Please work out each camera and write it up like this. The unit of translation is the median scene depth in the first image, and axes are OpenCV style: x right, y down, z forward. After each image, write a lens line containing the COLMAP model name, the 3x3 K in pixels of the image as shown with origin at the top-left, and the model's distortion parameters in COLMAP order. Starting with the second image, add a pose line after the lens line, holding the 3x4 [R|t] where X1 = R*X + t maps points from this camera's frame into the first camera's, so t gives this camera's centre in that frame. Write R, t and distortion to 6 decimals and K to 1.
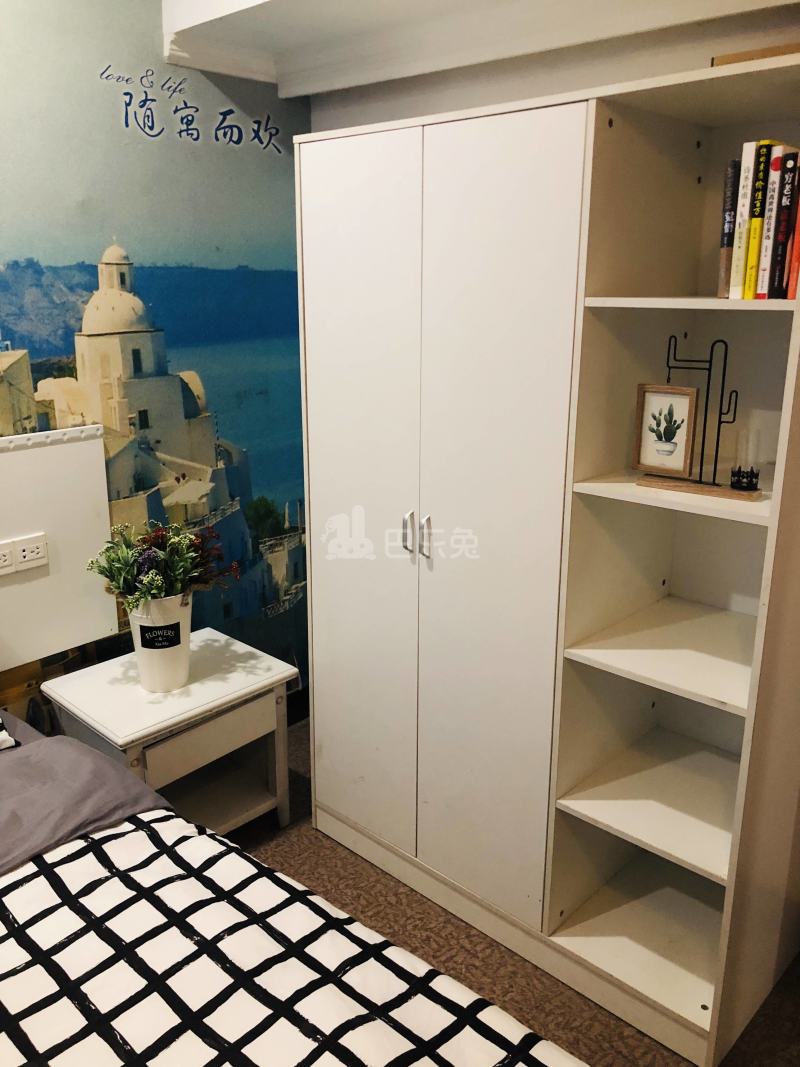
lens RADIAL K [[880.7, 0, 406.3], [0, 880.7, 523.5], [0, 0, 1]] dist [0.013369, 0.004108]
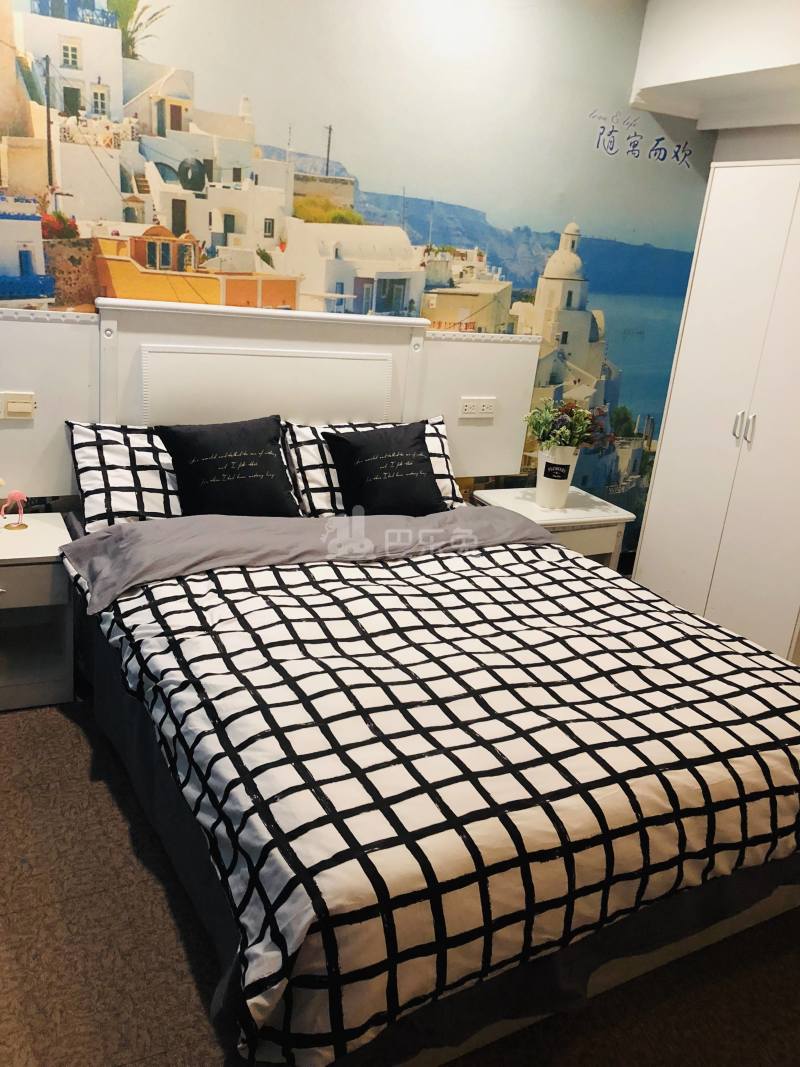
lens RADIAL K [[880.7, 0, 402.2], [0, 880.7, 519.3], [0, 0, 1]] dist [0.013369, 0.004108]
pose [[0.935130, 0.187439, -0.300662, -0.045707], [-0.184491, 0.982082, 0.038441, 0.196891], [0.302480, 0.019522, 0.952956, -0.570194]]
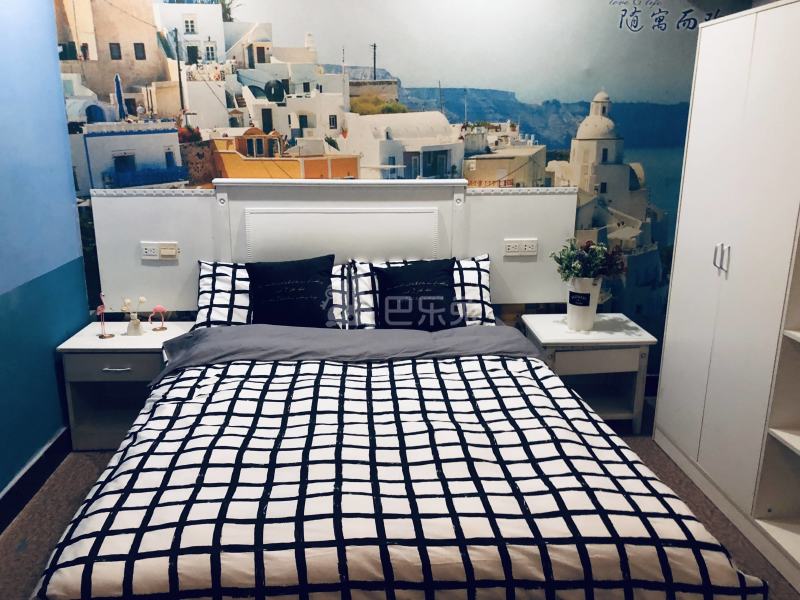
lens RADIAL K [[660.3, 0, 395.3], [0, 660.3, 296.0], [0, 0, 1]] dist [0.013369, 0.004108]
pose [[0.720810, 0.169940, -0.671977, 0.368752], [-0.188100, 0.981056, 0.046336, 0.126102], [0.667122, 0.093000, 0.739121, -0.285951]]
